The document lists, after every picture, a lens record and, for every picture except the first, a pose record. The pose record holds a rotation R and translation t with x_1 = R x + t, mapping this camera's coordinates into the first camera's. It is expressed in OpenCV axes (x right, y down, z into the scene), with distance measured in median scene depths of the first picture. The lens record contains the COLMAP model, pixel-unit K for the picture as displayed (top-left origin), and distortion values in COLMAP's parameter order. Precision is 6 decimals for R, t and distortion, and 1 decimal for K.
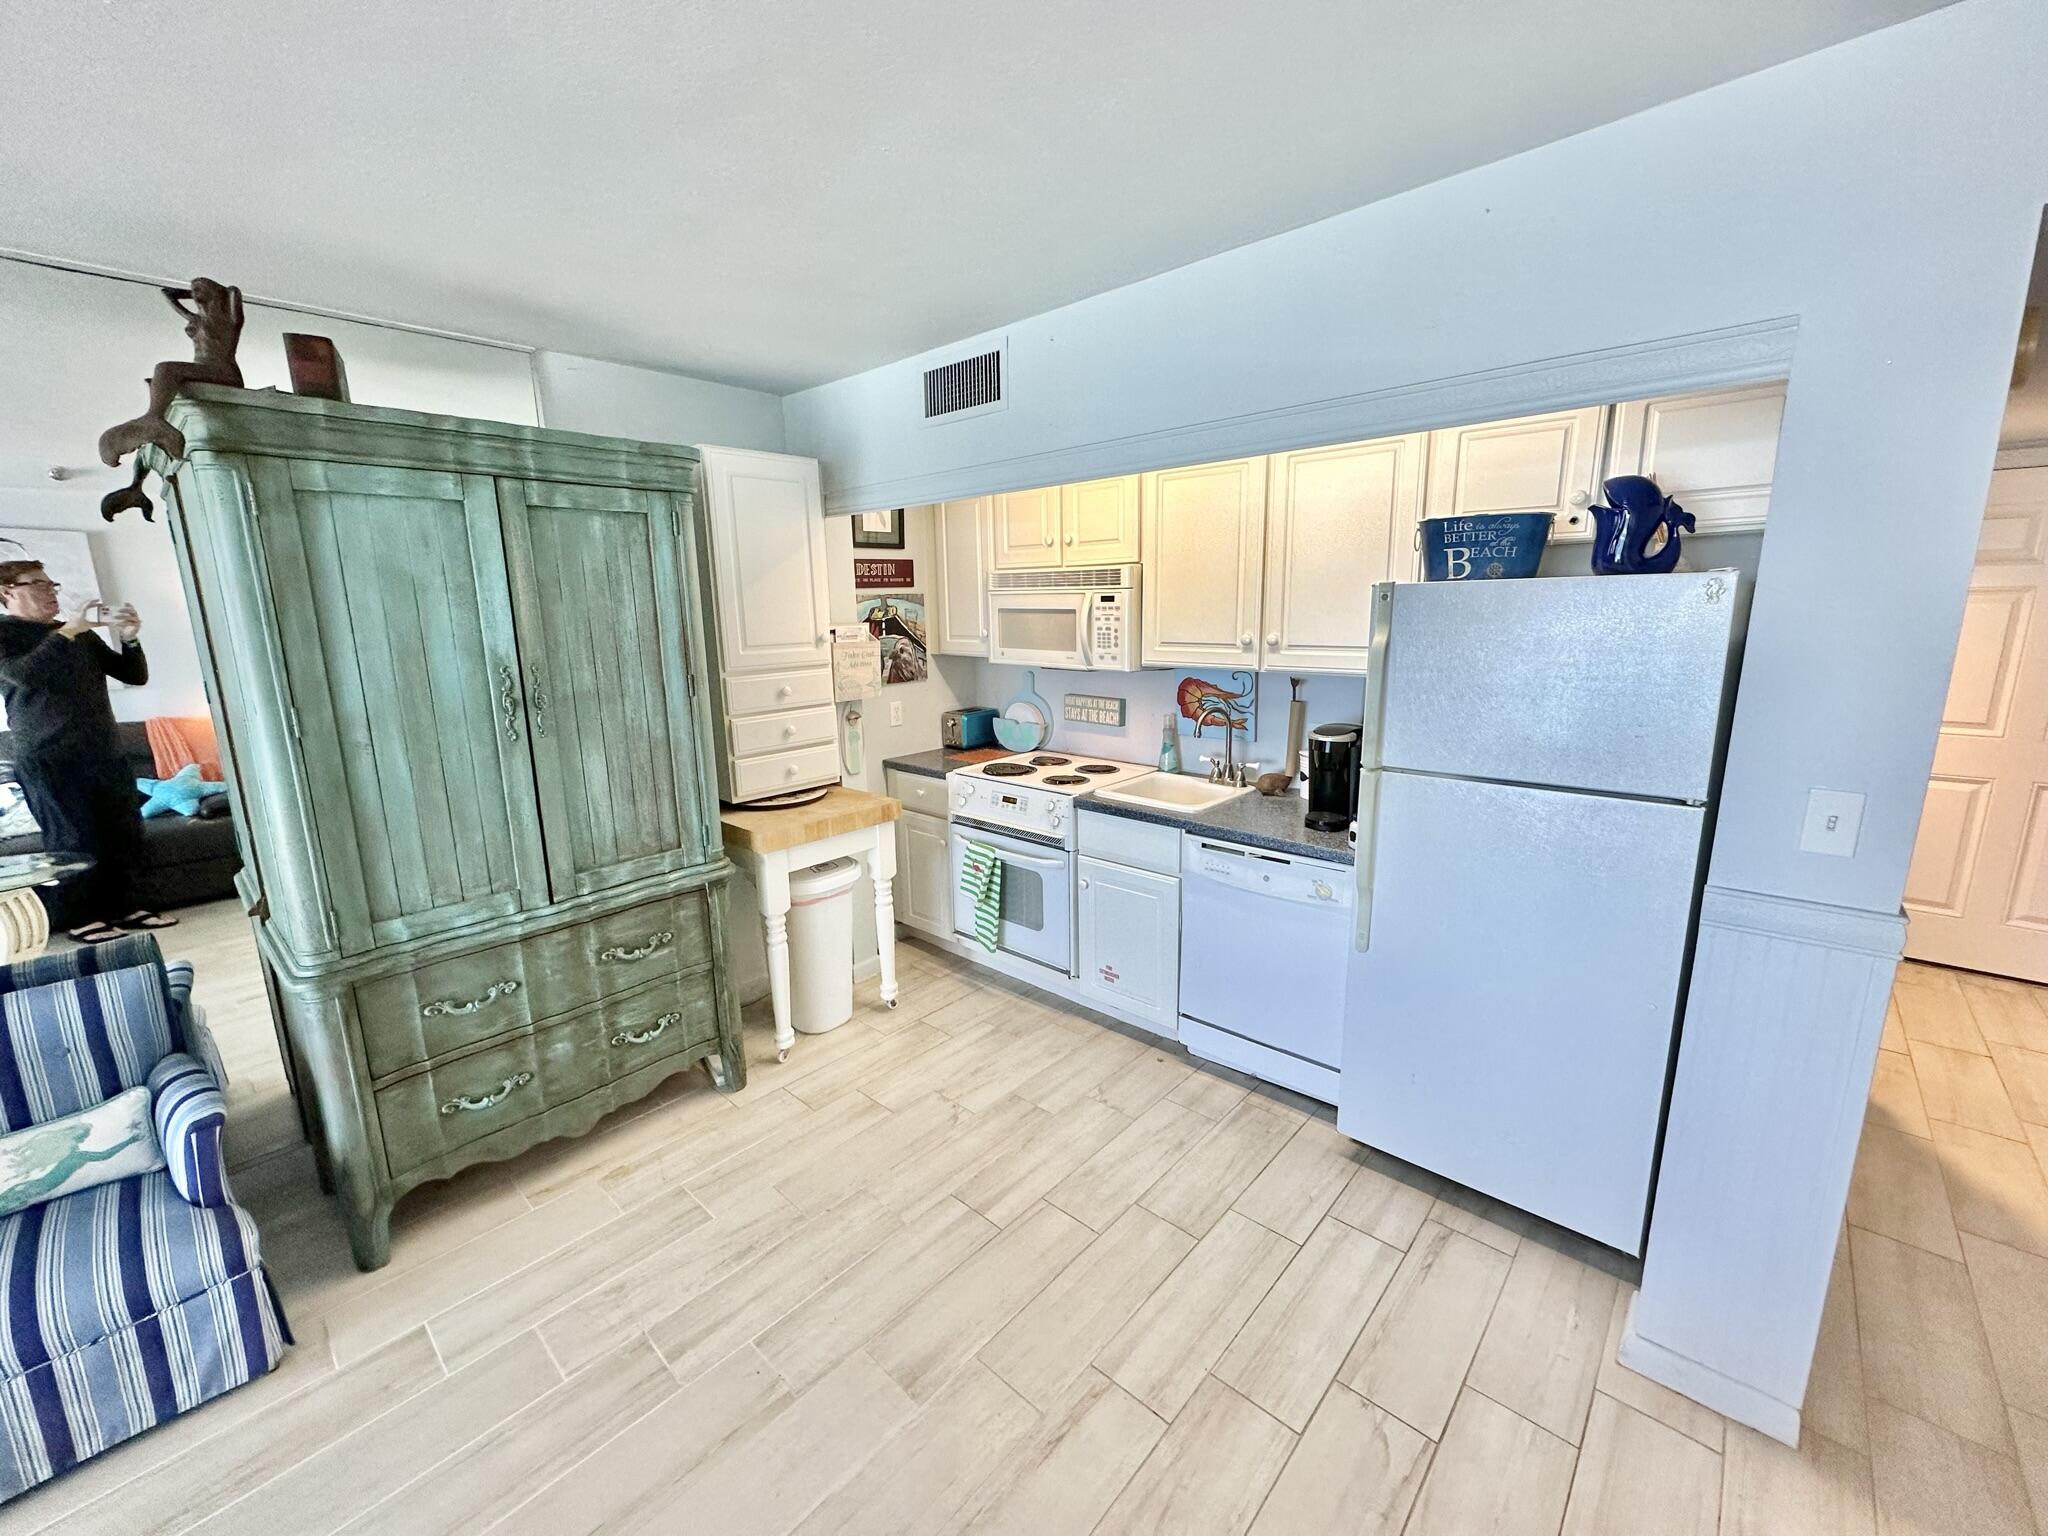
lens RADIAL K [[813.0, 0, 1023.4], [0, 813.0, 768.6], [0, 0, 1]] dist [-0.003107, 0.000328]
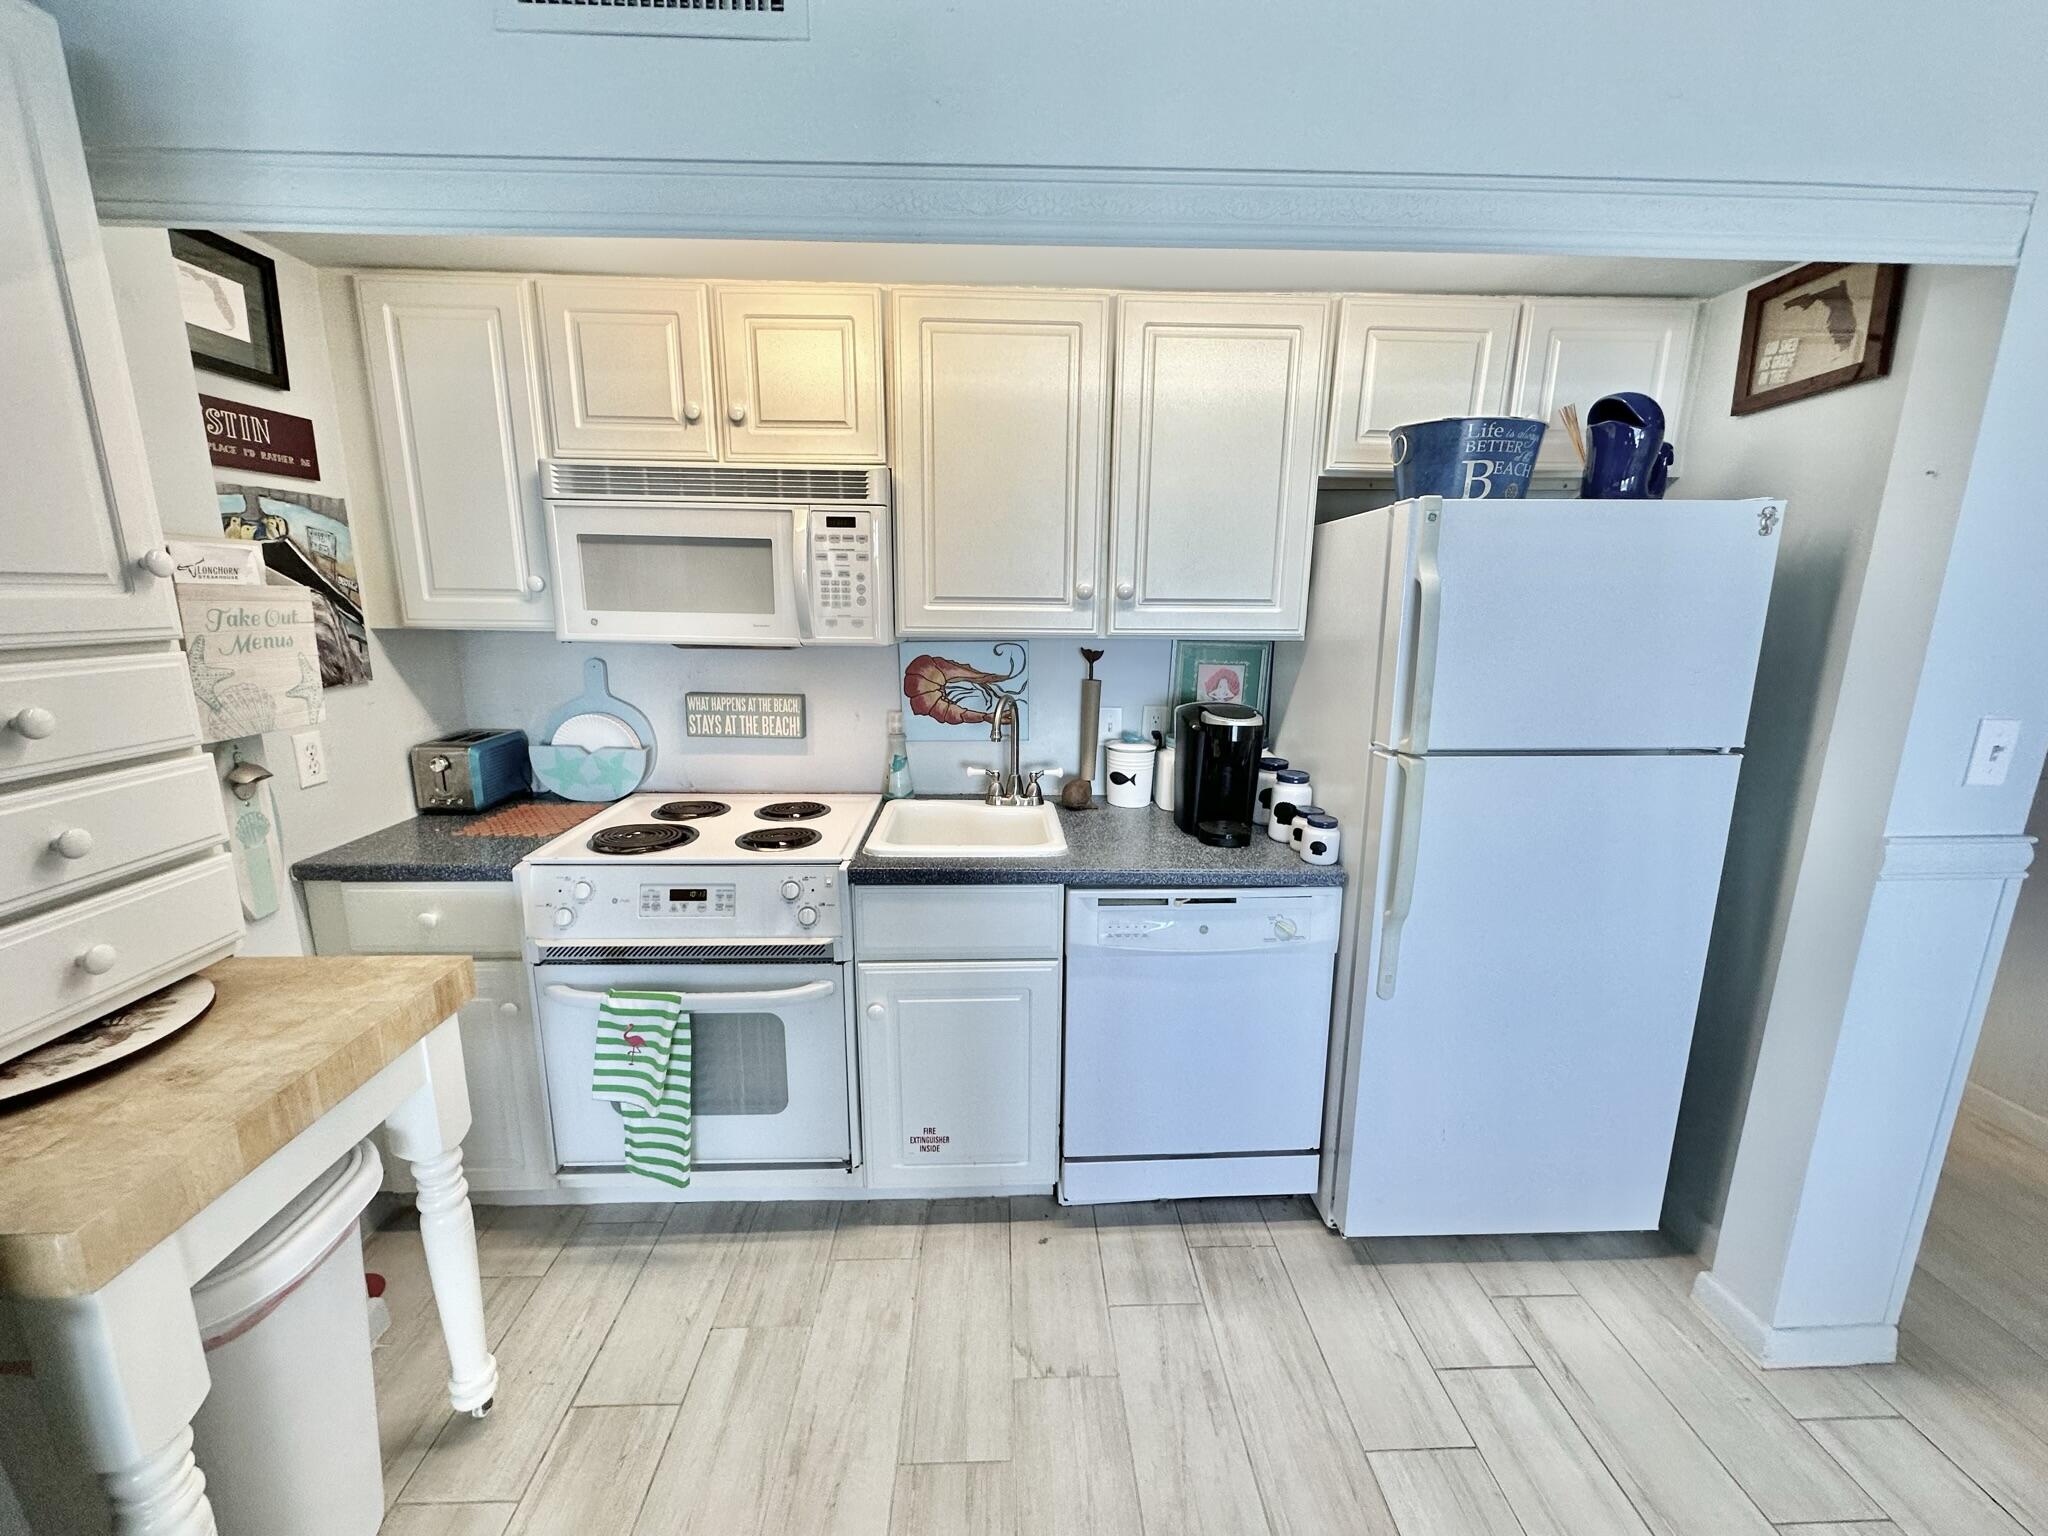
lens RADIAL K [[813.0, 0, 1023.4], [0, 813.0, 768.6], [0, 0, 1]] dist [-0.003107, 0.000328]
pose [[0.716132, -0.121702, 0.687273, -0.227297], [0.119423, 0.991525, 0.051141, -0.046479], [-0.687672, 0.045453, 0.724597, 0.491505]]
